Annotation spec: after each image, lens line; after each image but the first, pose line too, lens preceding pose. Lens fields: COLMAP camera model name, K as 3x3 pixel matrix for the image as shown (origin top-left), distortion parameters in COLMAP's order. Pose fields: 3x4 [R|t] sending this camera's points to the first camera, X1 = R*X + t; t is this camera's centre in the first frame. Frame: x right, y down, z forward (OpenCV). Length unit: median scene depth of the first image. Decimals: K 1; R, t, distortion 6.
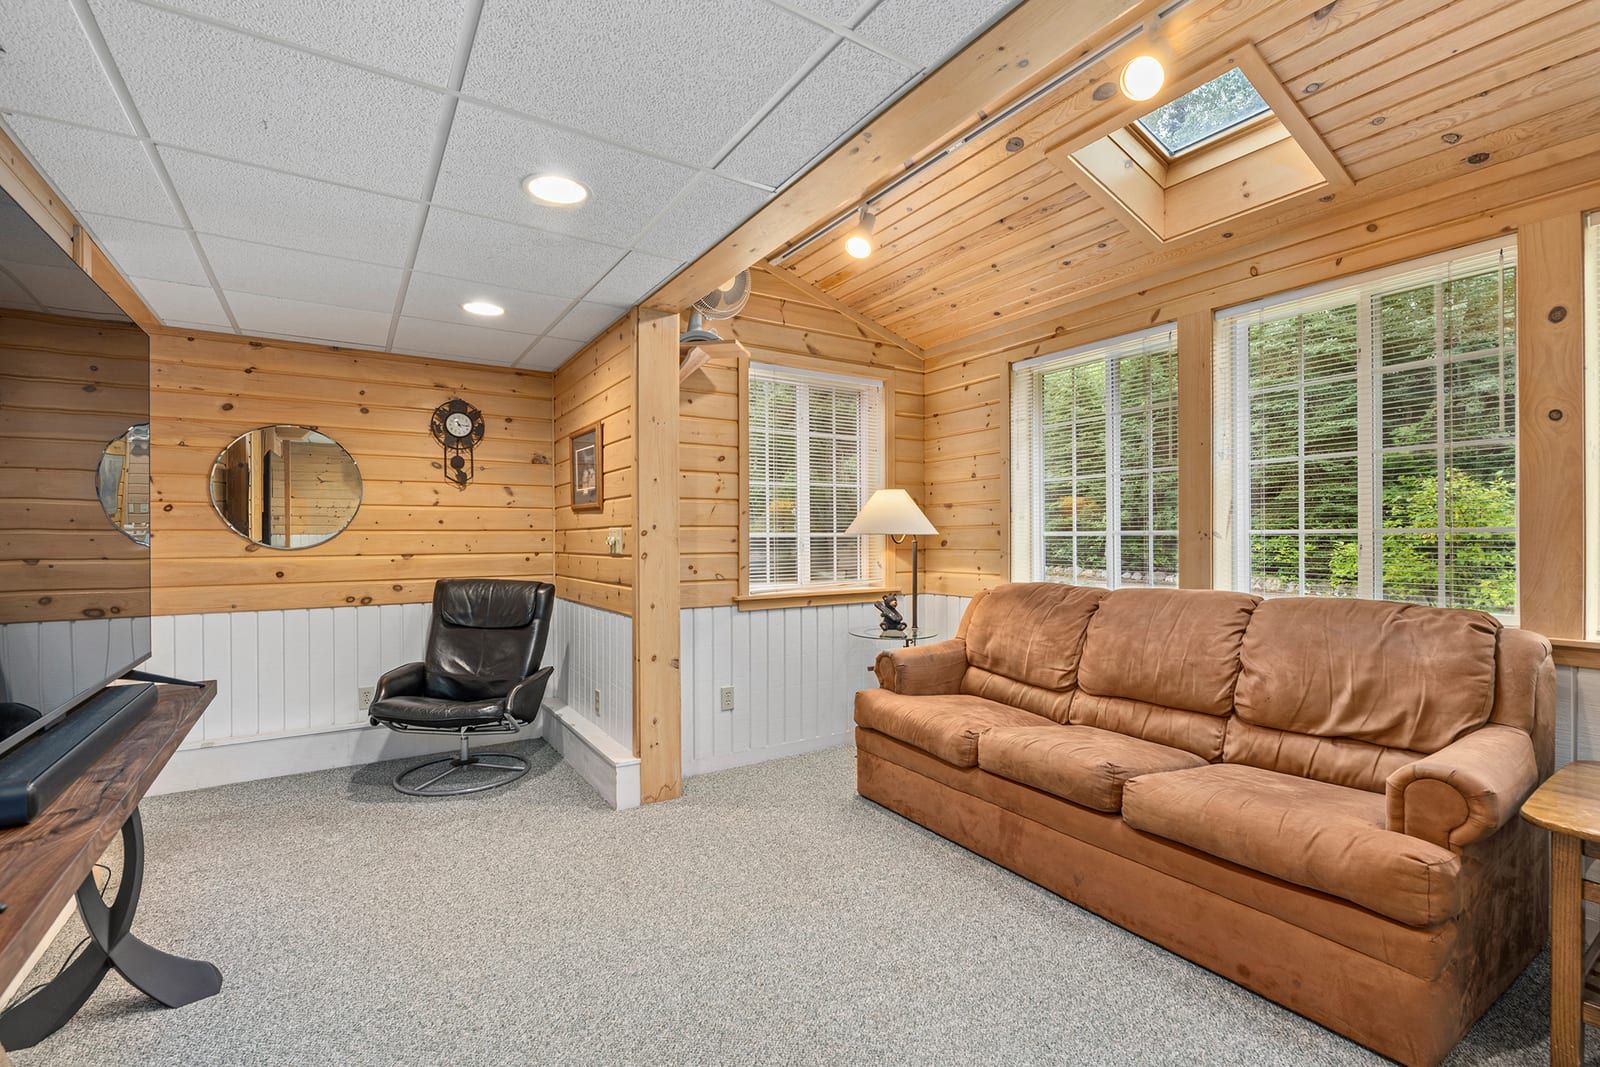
lens RADIAL K [[715.1, 0, 801.1], [0, 715.1, 537.2], [0, 0, 1]] dist [-0.000595, -0.000203]
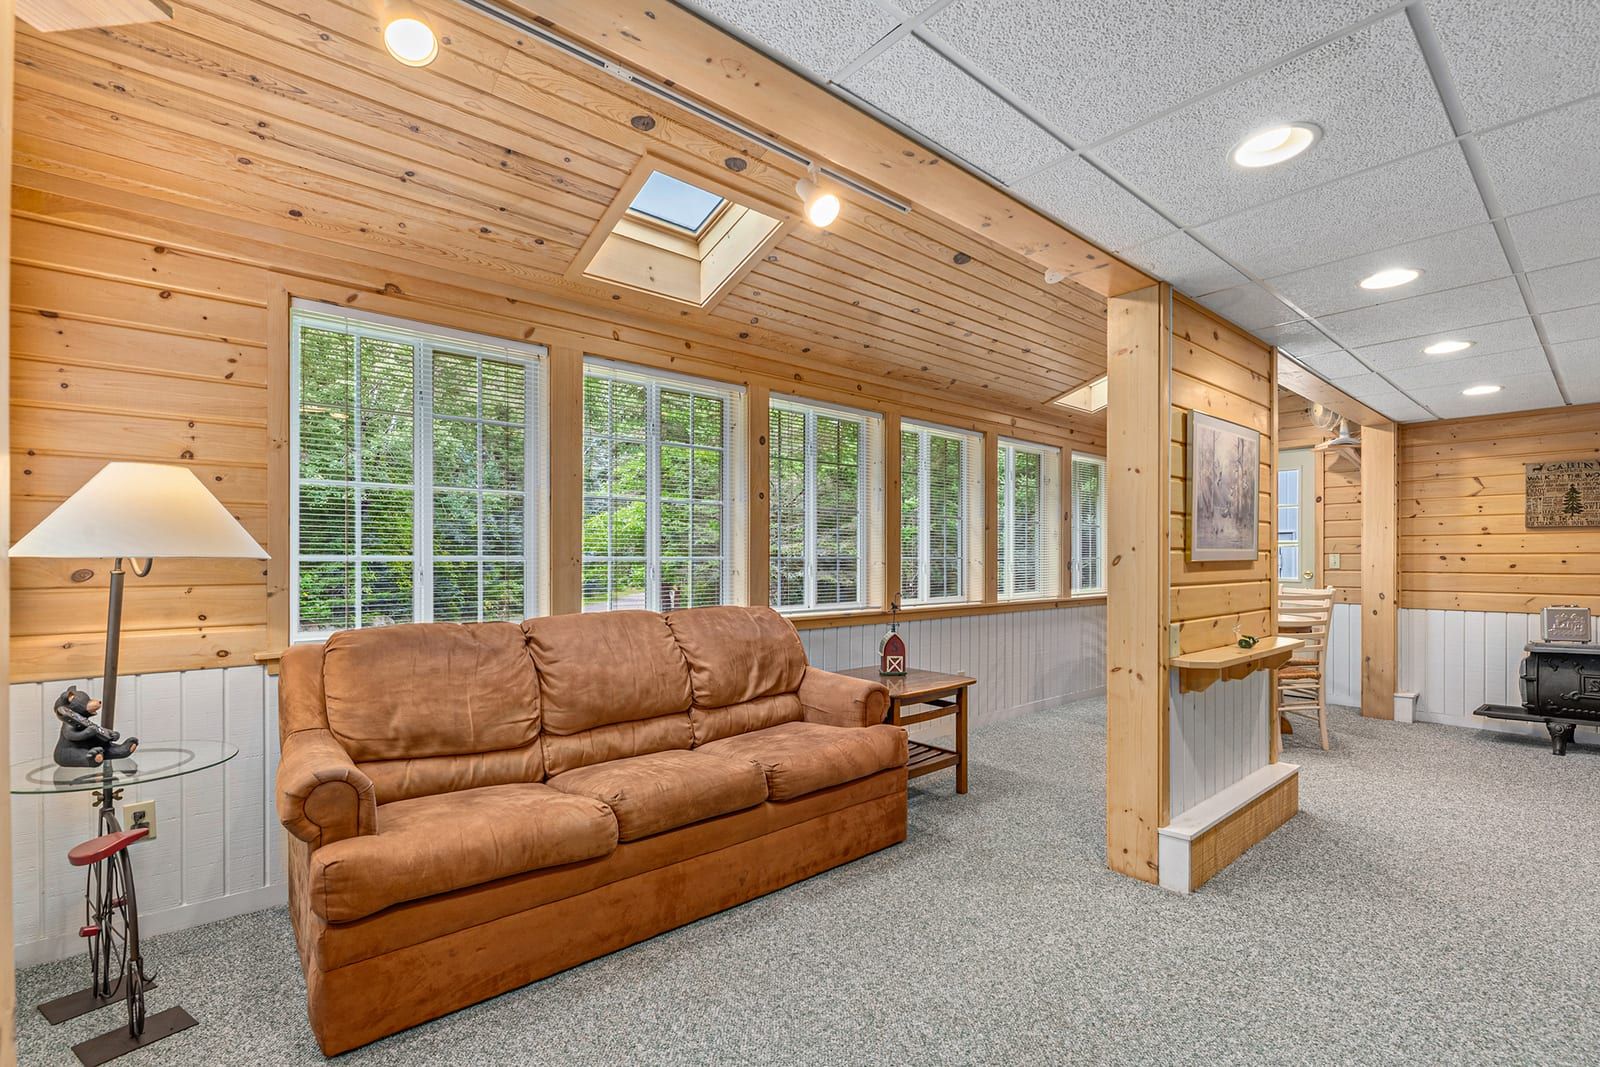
lens RADIAL K [[715.1, 0, 810.1], [0, 715.1, 559.9], [0, 0, 1]] dist [-0.000595, -0.000203]
pose [[-0.145511, 0.006138, 0.989338, -0.622386], [0.001946, 0.999981, -0.005918, 0.002323], [-0.989355, 0.001064, -0.145520, 0.940388]]
